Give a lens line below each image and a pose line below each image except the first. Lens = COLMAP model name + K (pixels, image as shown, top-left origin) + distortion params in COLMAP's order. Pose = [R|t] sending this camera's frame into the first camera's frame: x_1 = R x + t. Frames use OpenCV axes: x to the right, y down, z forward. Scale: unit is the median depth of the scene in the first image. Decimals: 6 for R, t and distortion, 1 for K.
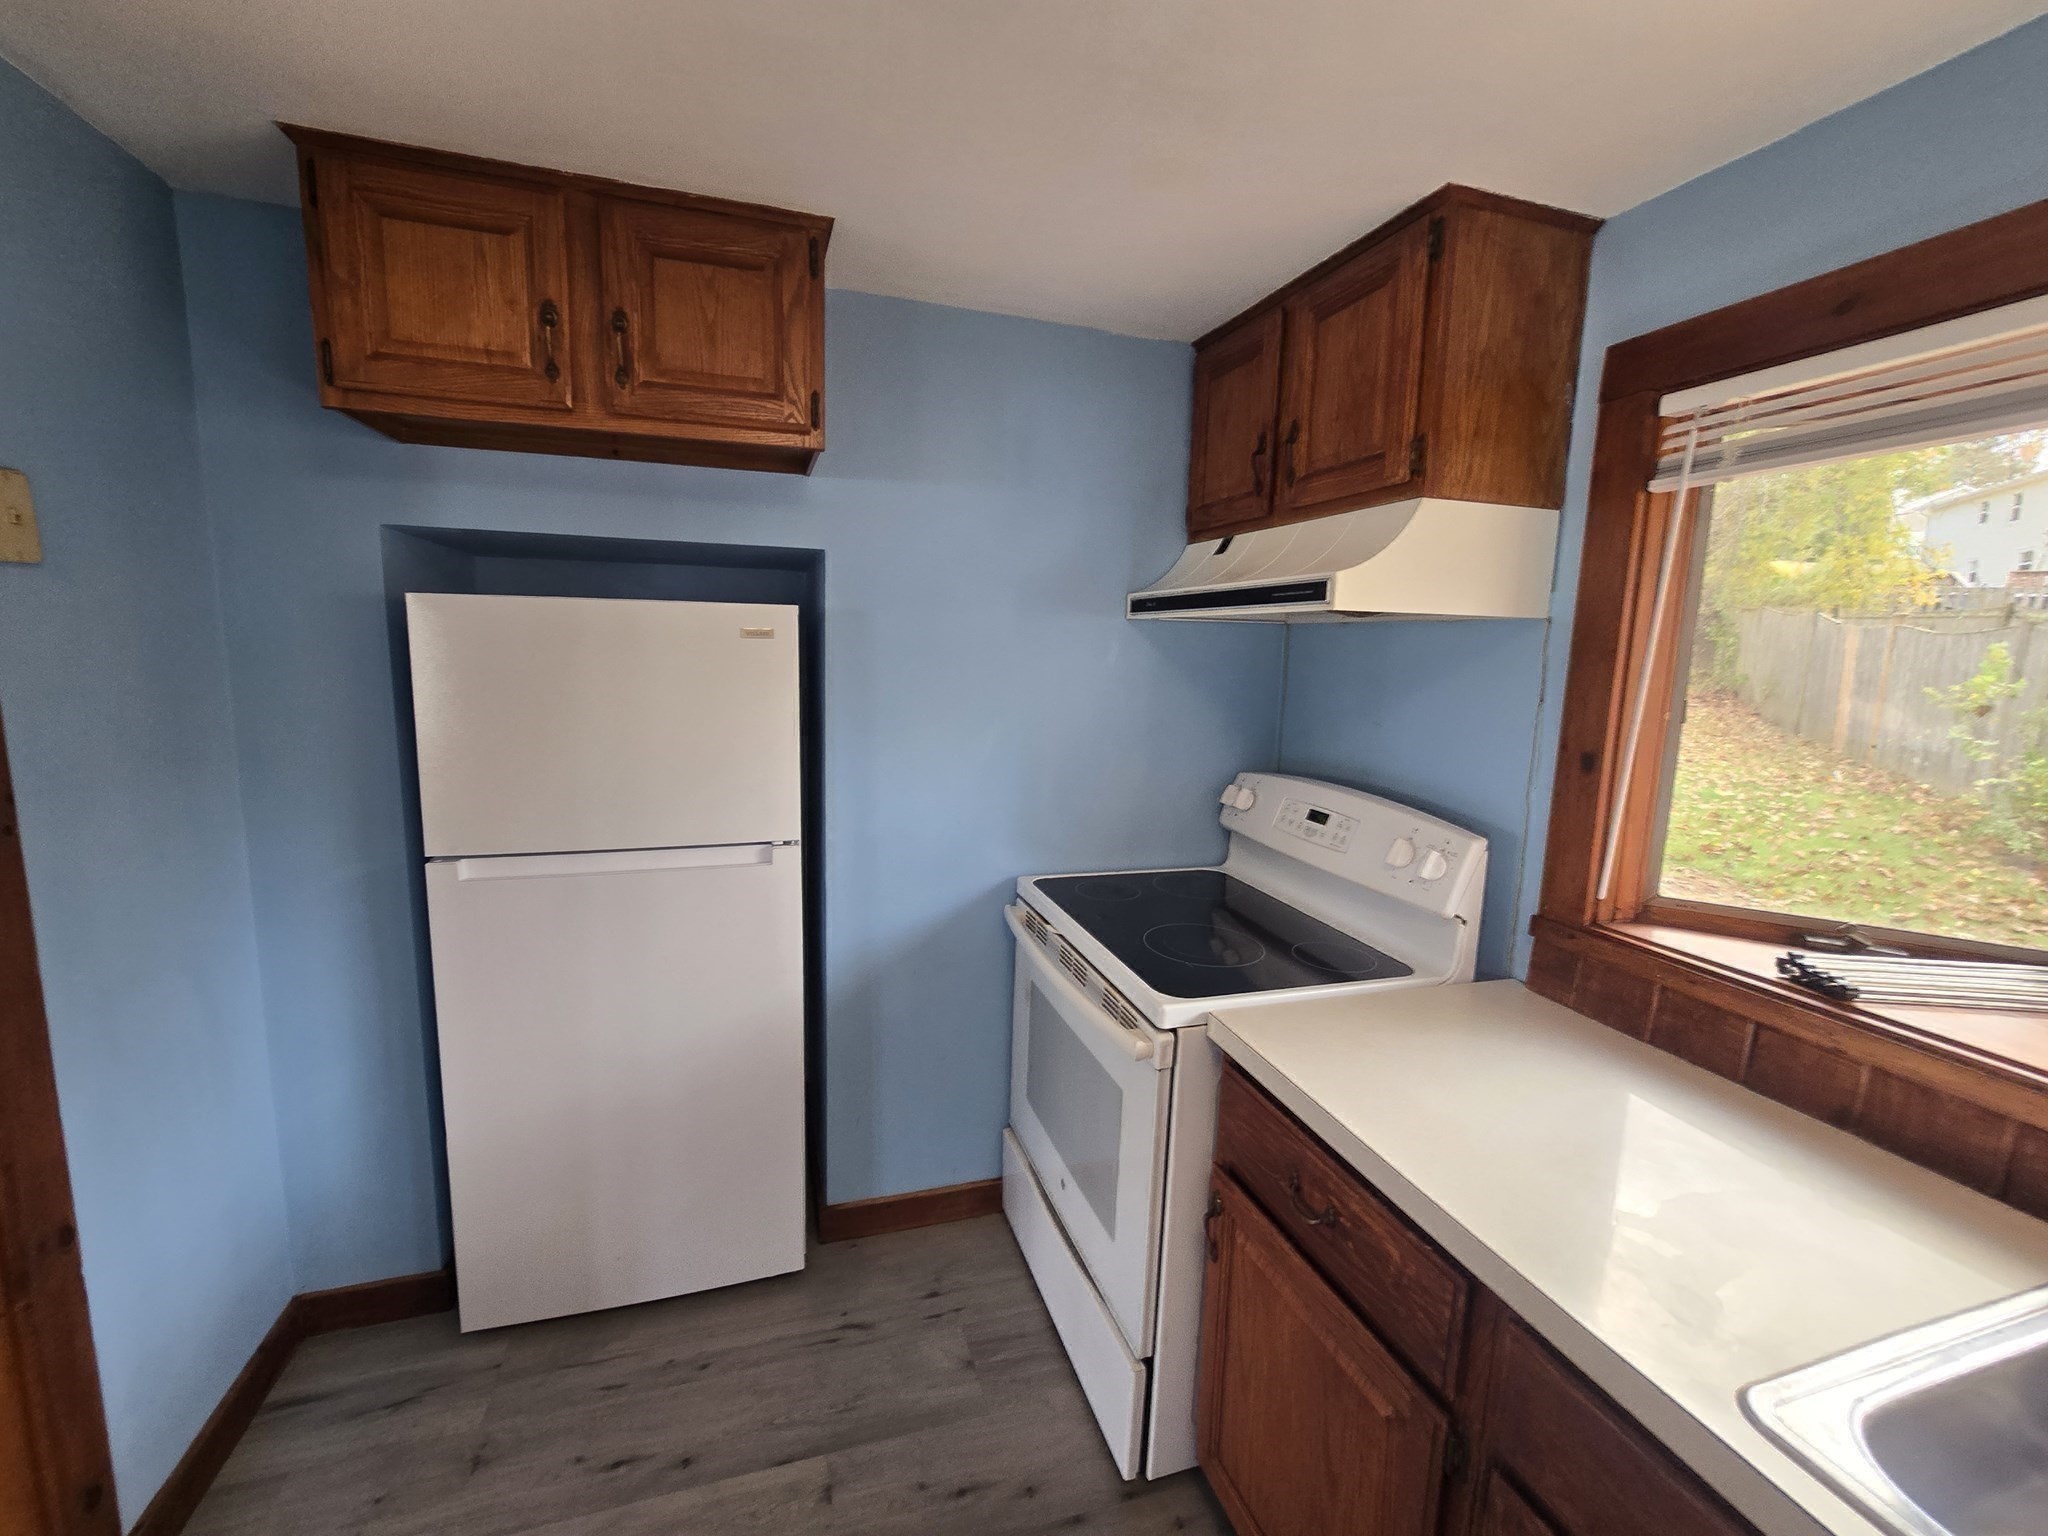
lens RADIAL K [[836.3, 0, 1006.2], [0, 836.3, 764.9], [0, 0, 1]] dist [-0.006472, 0.001266]
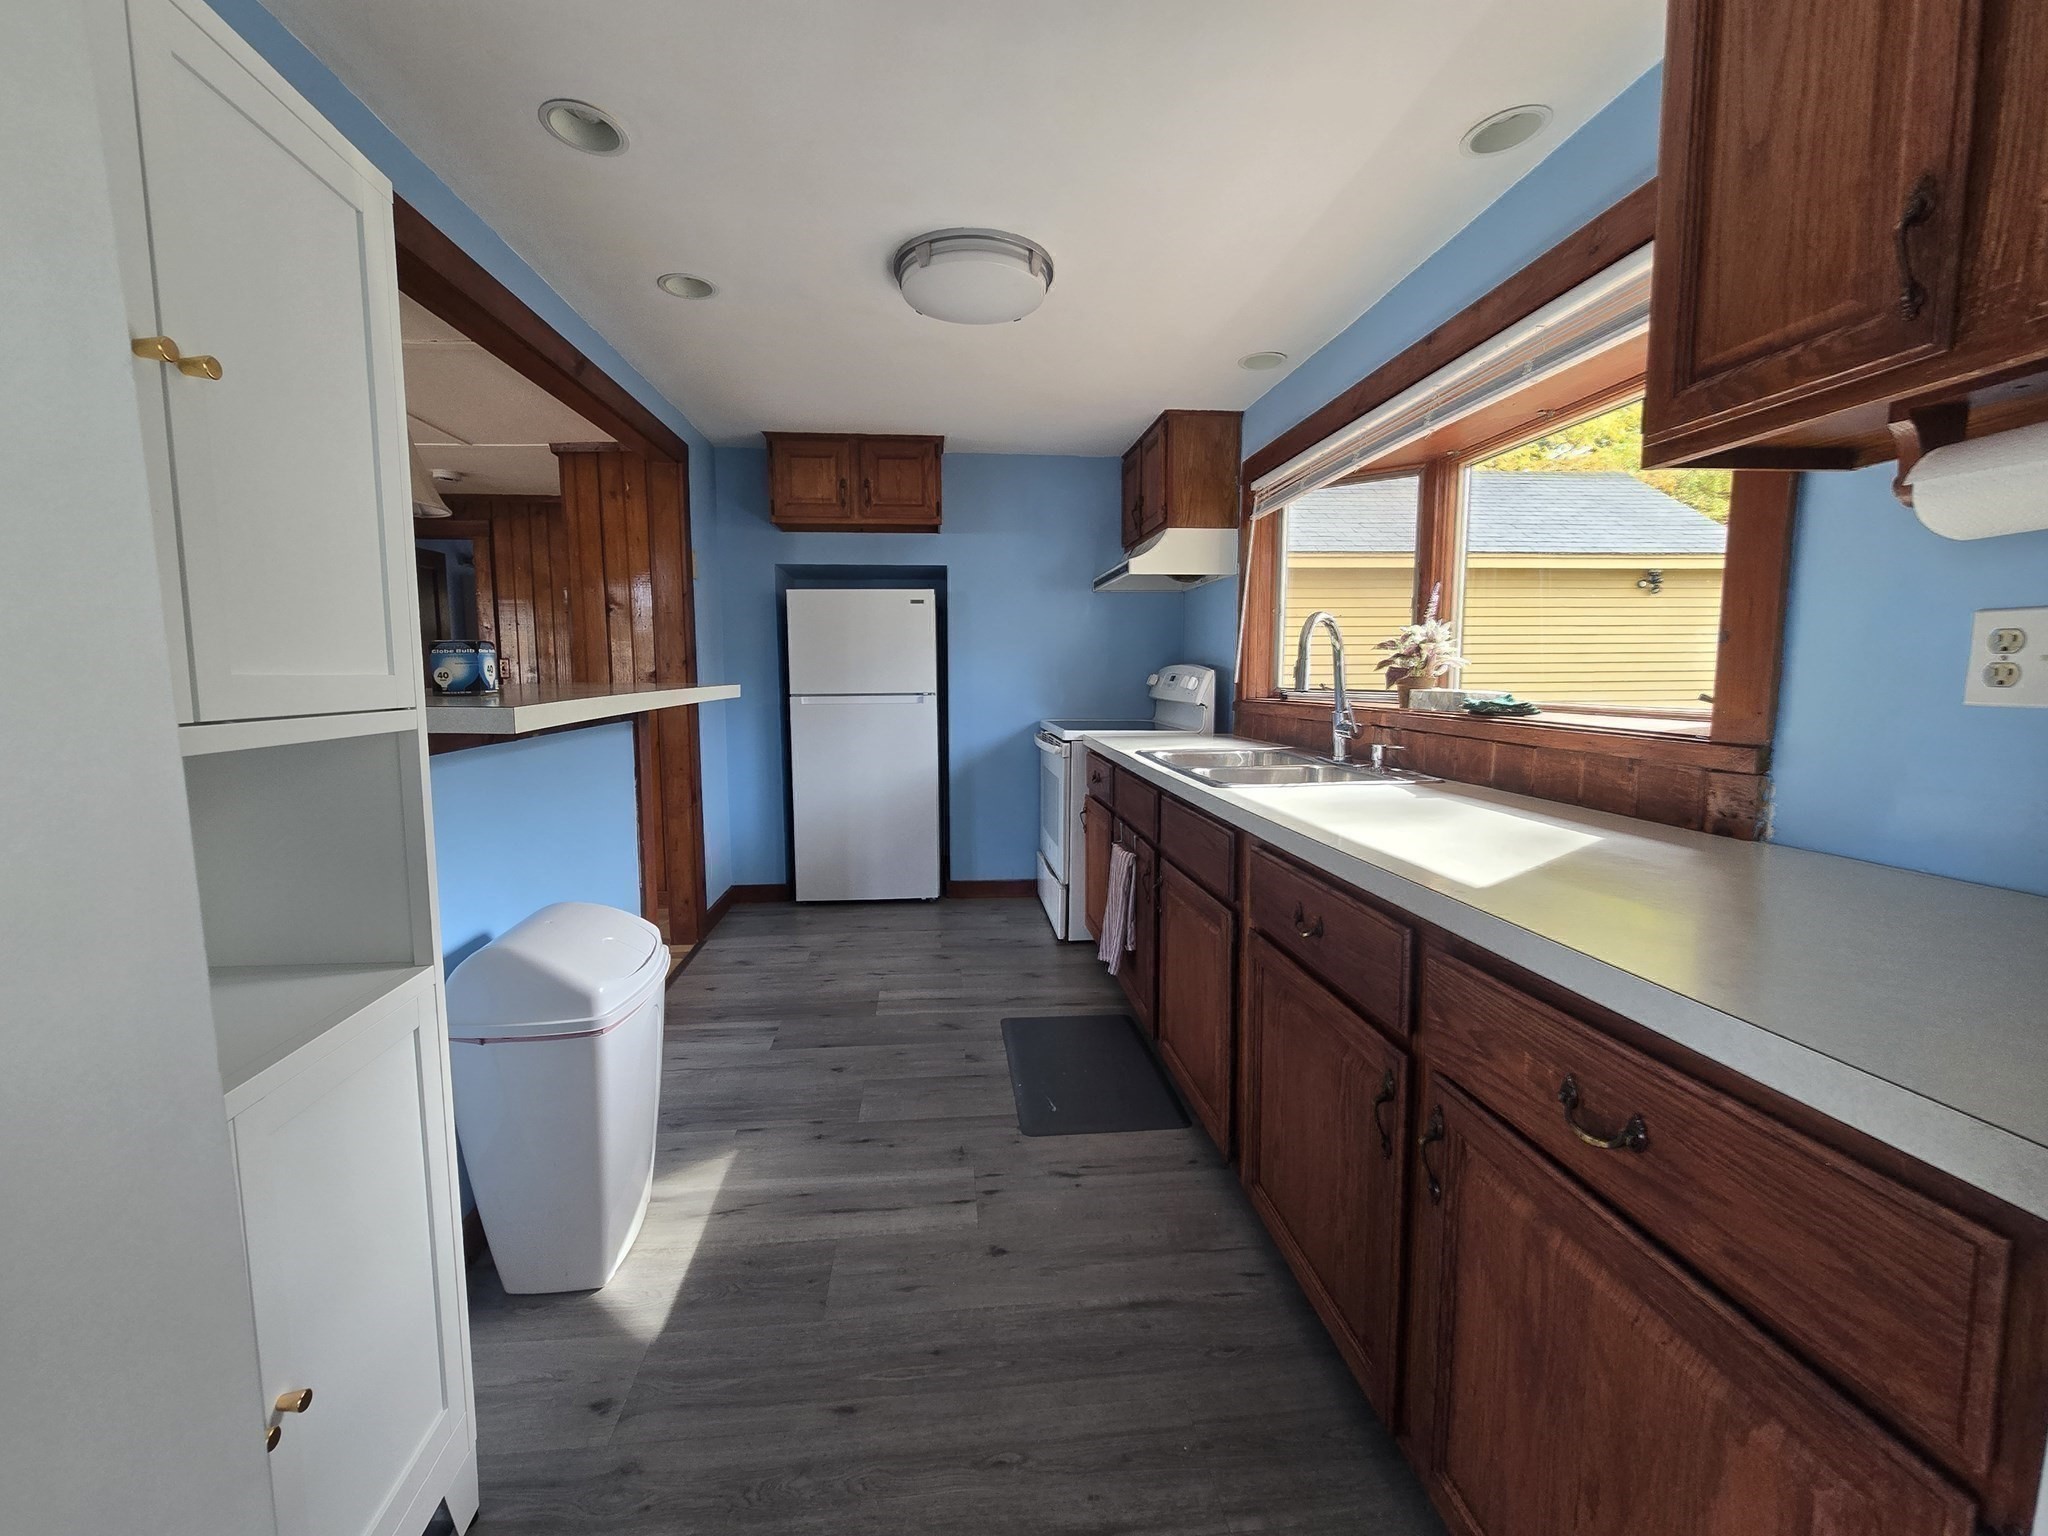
lens RADIAL K [[836.3, 0, 1006.2], [0, 836.3, 764.9], [0, 0, 1]] dist [-0.006472, 0.001266]
pose [[0.976183, -0.005692, -0.216874, 0.512676], [-0.001407, 0.999469, -0.032567, 0.427883], [0.216945, 0.032096, 0.975656, -1.385763]]
